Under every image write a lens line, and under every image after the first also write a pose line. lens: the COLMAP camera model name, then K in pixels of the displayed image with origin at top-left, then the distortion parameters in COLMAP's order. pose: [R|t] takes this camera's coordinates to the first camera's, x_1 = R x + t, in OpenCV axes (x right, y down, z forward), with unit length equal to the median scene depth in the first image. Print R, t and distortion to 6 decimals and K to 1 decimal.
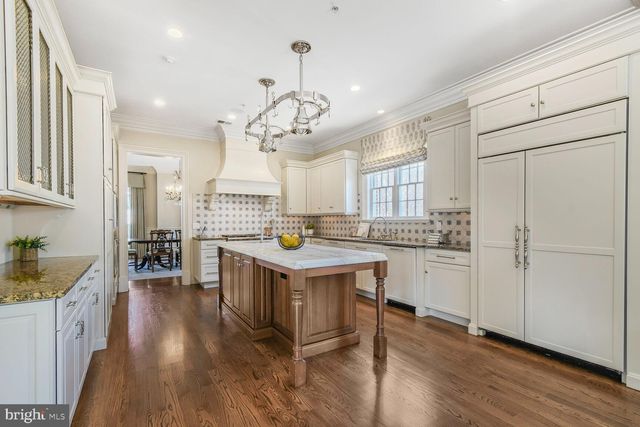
lens RADIAL K [[289.9, 0, 321.8], [0, 289.9, 218.6], [0, 0, 1]] dist [0.004145, 0.000252]
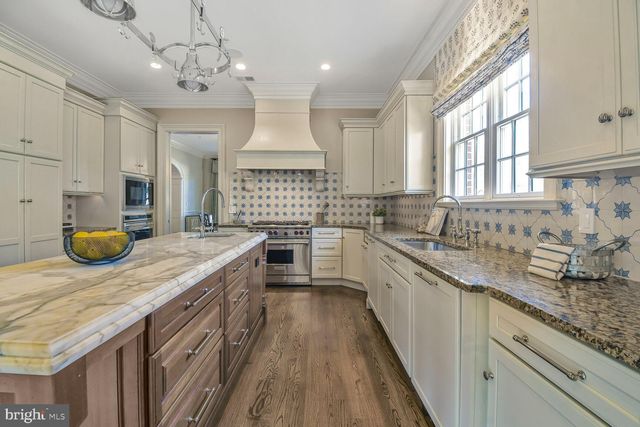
lens RADIAL K [[289.9, 0, 310.9], [0, 289.9, 203.7], [0, 0, 1]] dist [0.004145, 0.000252]
pose [[0.836559, 0.002490, -0.547872, 0.225937], [-0.000234, 0.999991, 0.004189, 0.004194], [0.547877, -0.003376, 0.836552, 0.390508]]
